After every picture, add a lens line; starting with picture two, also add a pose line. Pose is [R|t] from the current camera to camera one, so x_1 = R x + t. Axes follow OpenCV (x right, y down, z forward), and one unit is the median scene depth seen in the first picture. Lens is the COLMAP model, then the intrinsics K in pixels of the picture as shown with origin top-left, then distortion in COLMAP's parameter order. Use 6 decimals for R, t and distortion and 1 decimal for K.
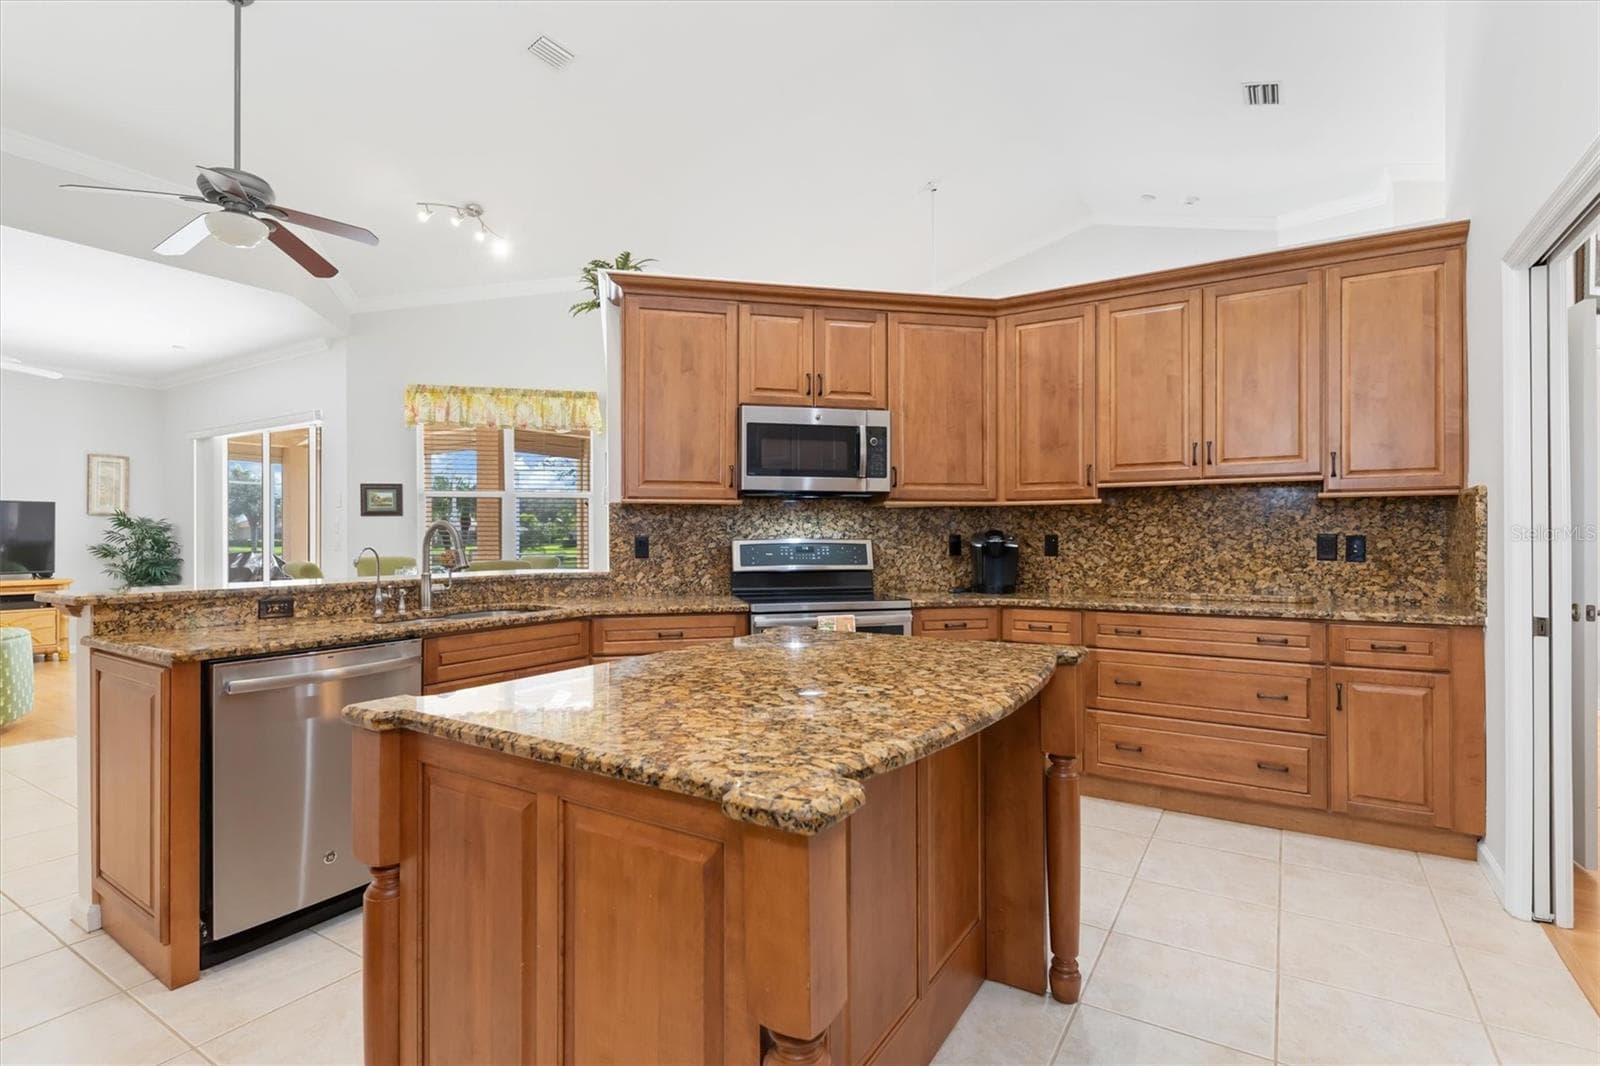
lens RADIAL K [[777.0, 0, 800.0], [0, 777.0, 533.0], [0, 0, 1]] dist [0.001402, 0.000387]
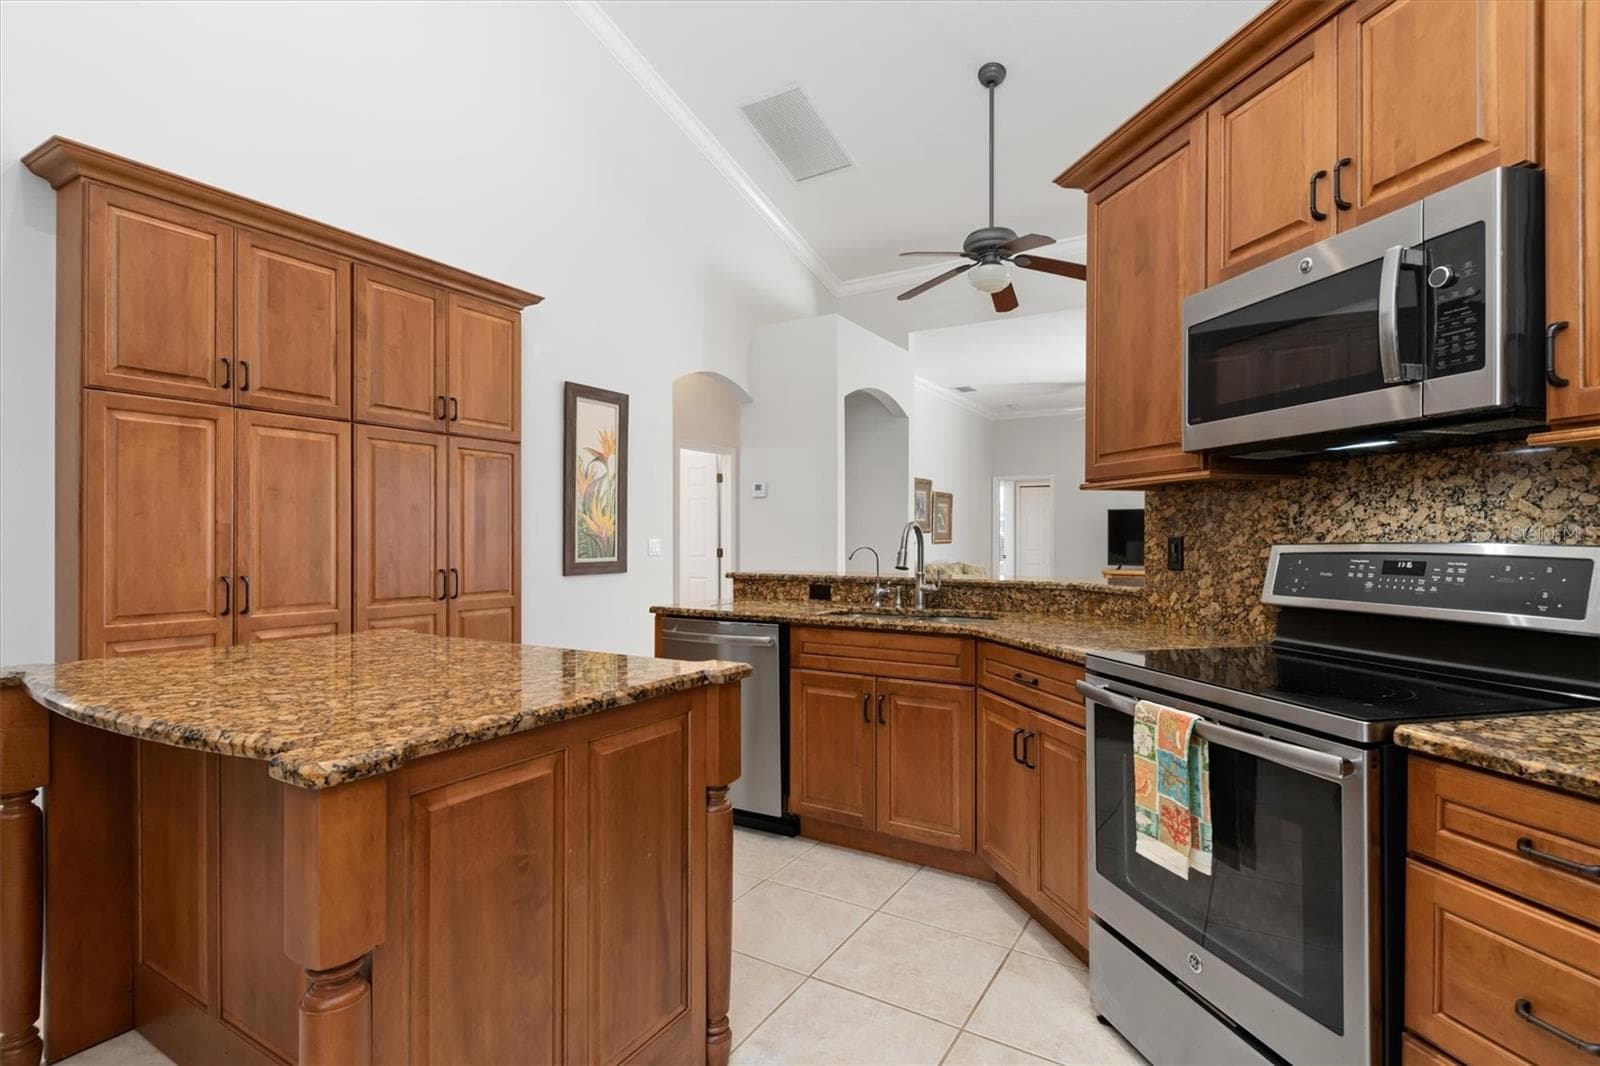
lens RADIAL K [[765.8, 0, 799.9], [0, 765.8, 534.5], [0, 0, 1]] dist [0.014932, -0.011443]
pose [[0.021921, -0.002718, -0.999756, 0.436747], [0.003294, 0.999991, -0.002646, 0.002971], [0.999754, -0.003235, 0.021929, 0.676064]]
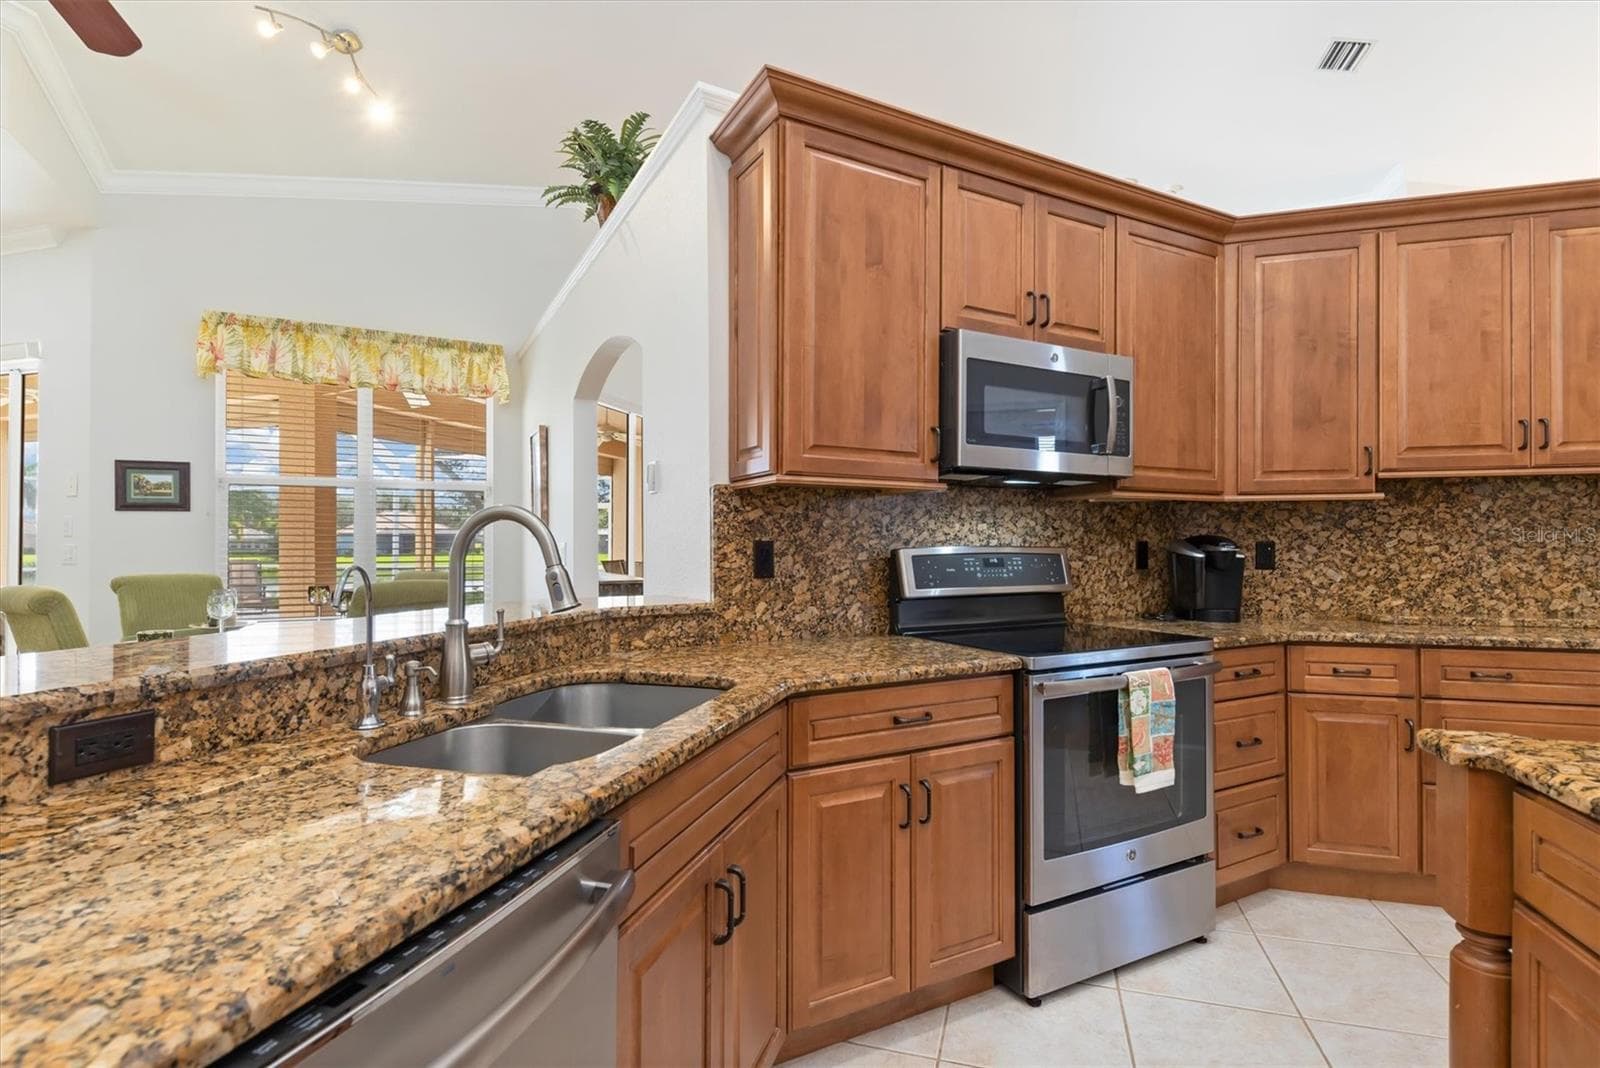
lens RADIAL K [[765.8, 0, 799.9], [0, 765.8, 535.5], [0, 0, 1]] dist [0.014932, -0.011443]
pose [[0.963900, 0.004908, 0.266219, -0.337172], [-0.002791, 0.999961, -0.008327, 0.004269], [-0.266249, 0.007283, 0.963877, 0.424936]]
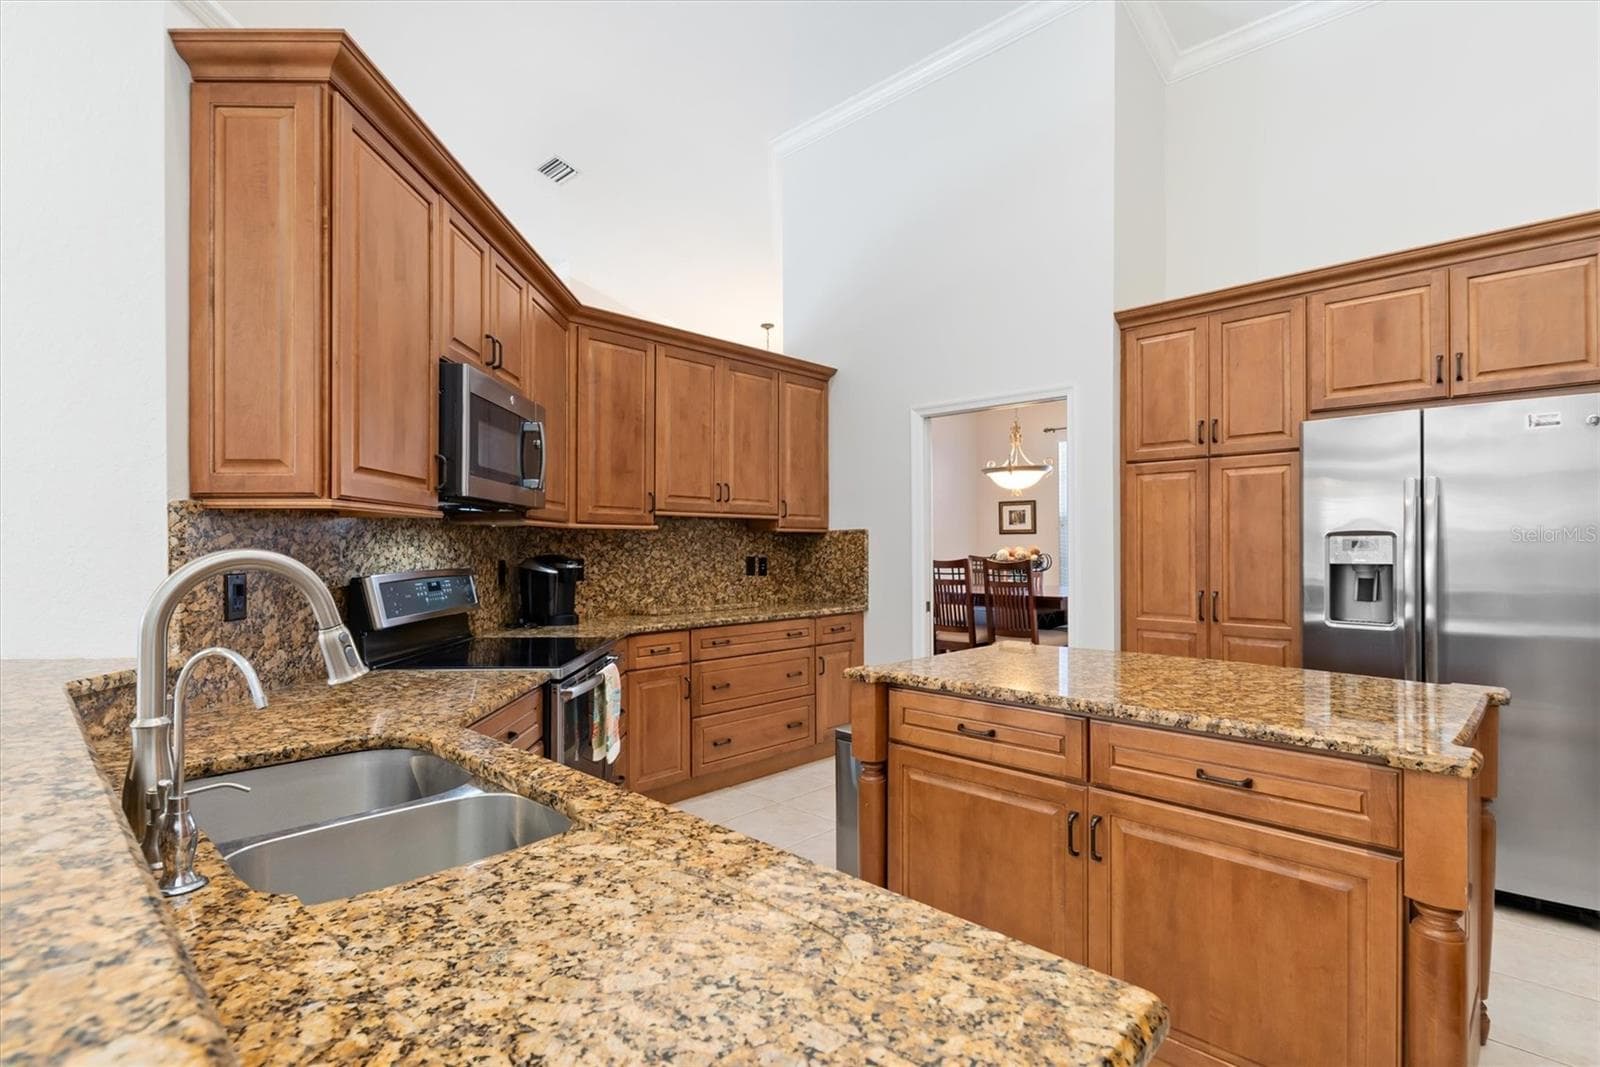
lens RADIAL K [[773.7, 0, 800.0], [0, 773.7, 533.5], [0, 0, 1]] dist [0.001592, -0.000164]
pose [[0.207369, 0.018193, 0.978094, -0.601669], [-0.004827, 0.999834, -0.017573, -0.014492], [-0.978251, -0.001077, 0.207423, 0.566882]]
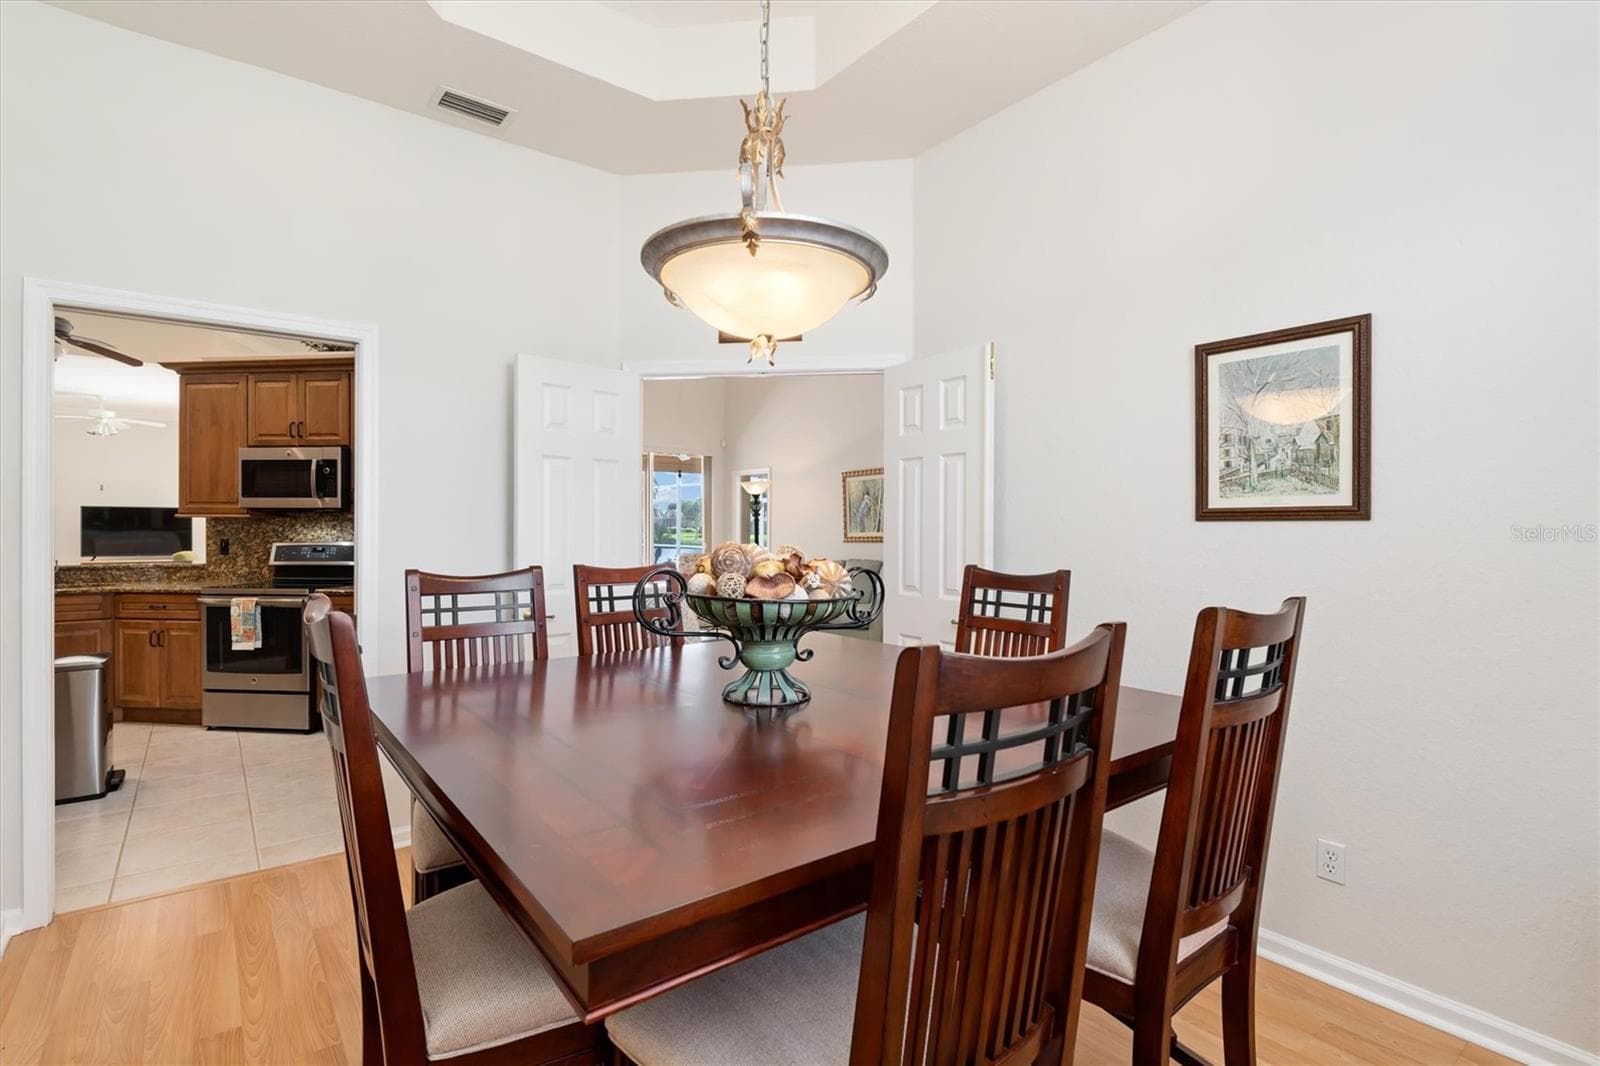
lens RADIAL K [[765.8, 0, 799.9], [0, 765.8, 534.5], [0, 0, 1]] dist [0.014932, -0.011443]
pose [[0.941711, 0.008721, -0.336310, 1.280383], [-0.003335, 0.999857, 0.016590, -0.031570], [0.336407, -0.014501, 0.941605, 0.023072]]
